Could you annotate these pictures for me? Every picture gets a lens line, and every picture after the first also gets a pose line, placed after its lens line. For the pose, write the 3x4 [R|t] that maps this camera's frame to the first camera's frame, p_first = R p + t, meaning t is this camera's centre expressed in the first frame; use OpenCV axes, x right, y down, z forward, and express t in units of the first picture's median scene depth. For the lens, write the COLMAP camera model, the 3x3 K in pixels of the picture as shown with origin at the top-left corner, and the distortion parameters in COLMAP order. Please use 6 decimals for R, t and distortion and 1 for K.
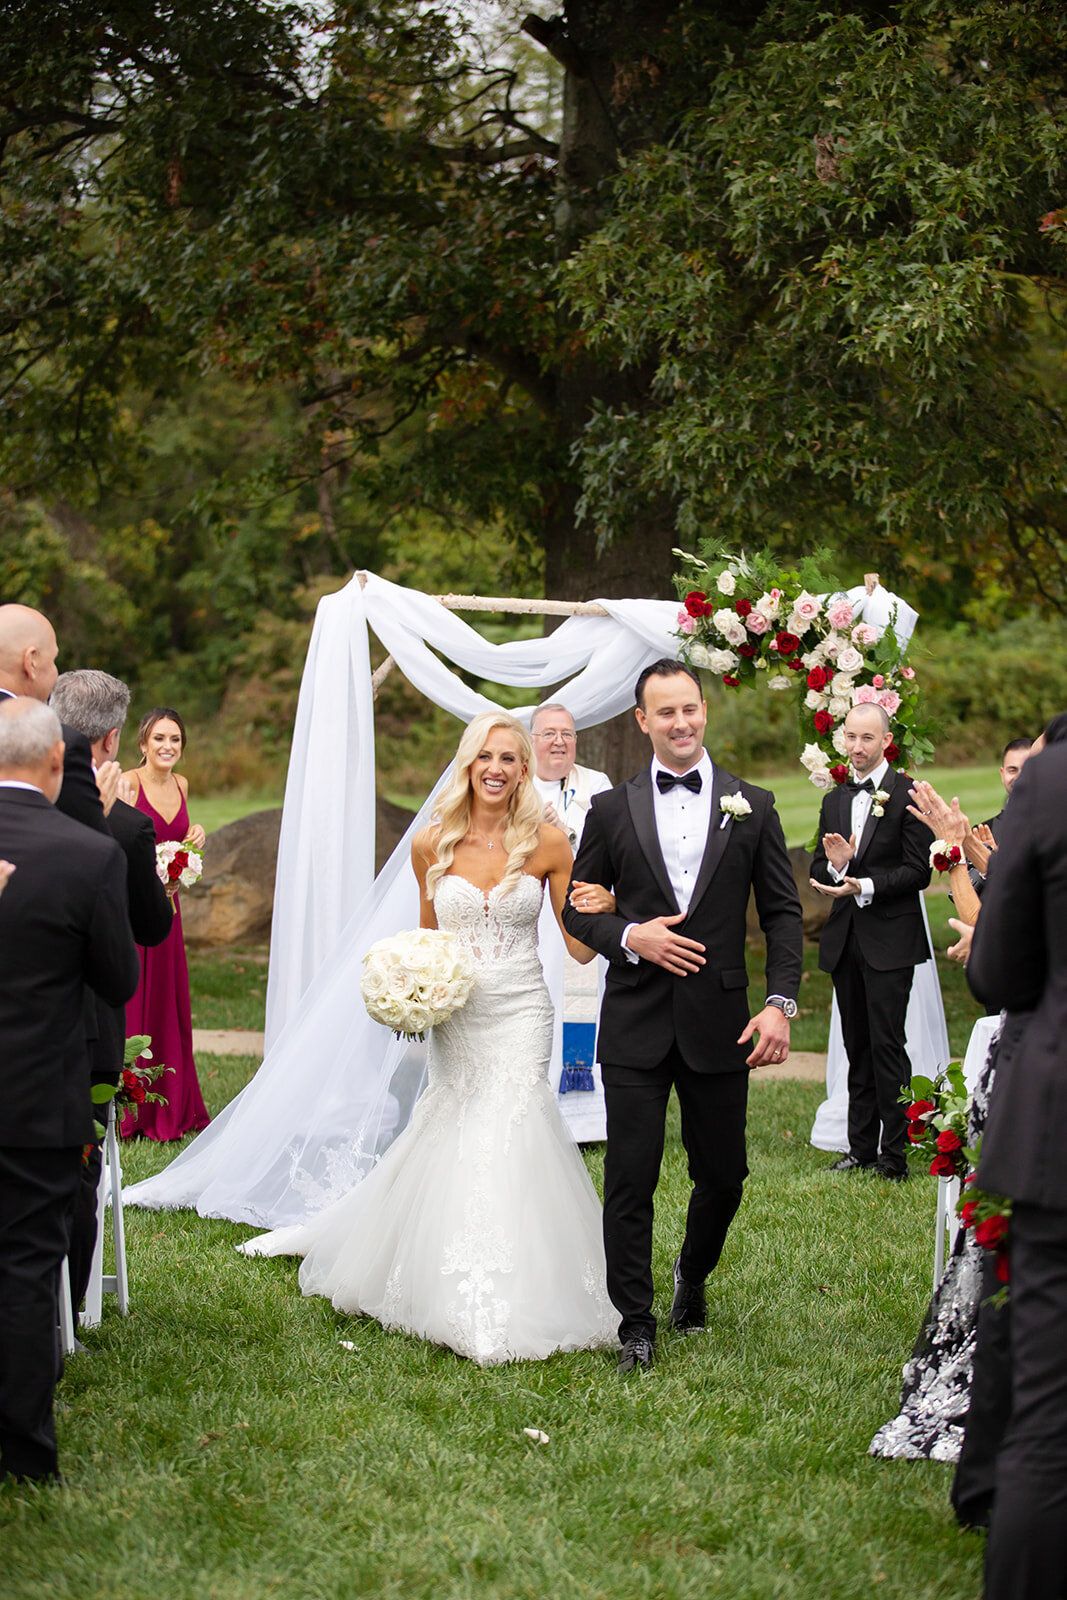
lens RADIAL K [[4214.4, 0, 525.3], [0, 4214.4, 804.1], [0, 0, 1]] dist [-1.226402, 0.000000]
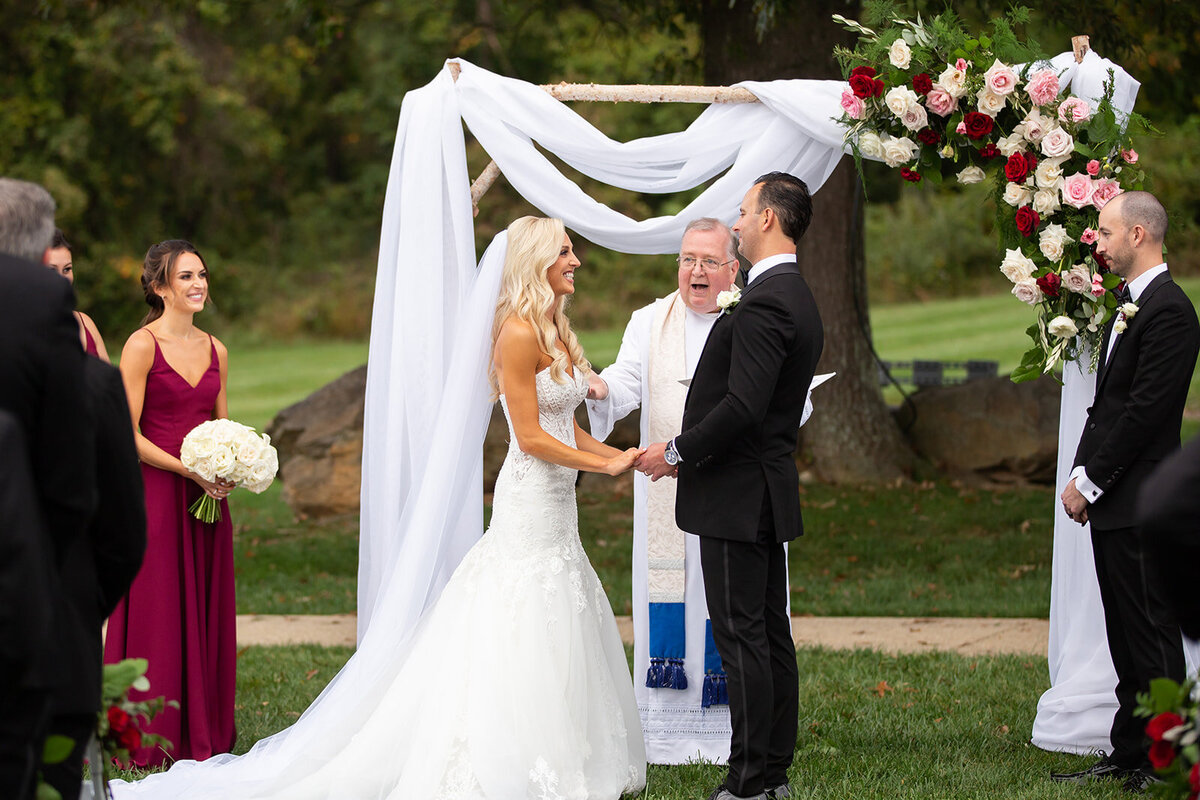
lens RADIAL K [[3521.9, 0, 598.6], [0, 3521.9, 395.5], [0, 0, 1]] dist [-0.421944, 0.000000]
pose [[0.997116, -0.036468, -0.066552, 0.032348], [0.037581, 0.999173, 0.015548, 0.000366], [0.065930, -0.018004, 0.997662, 0.319920]]
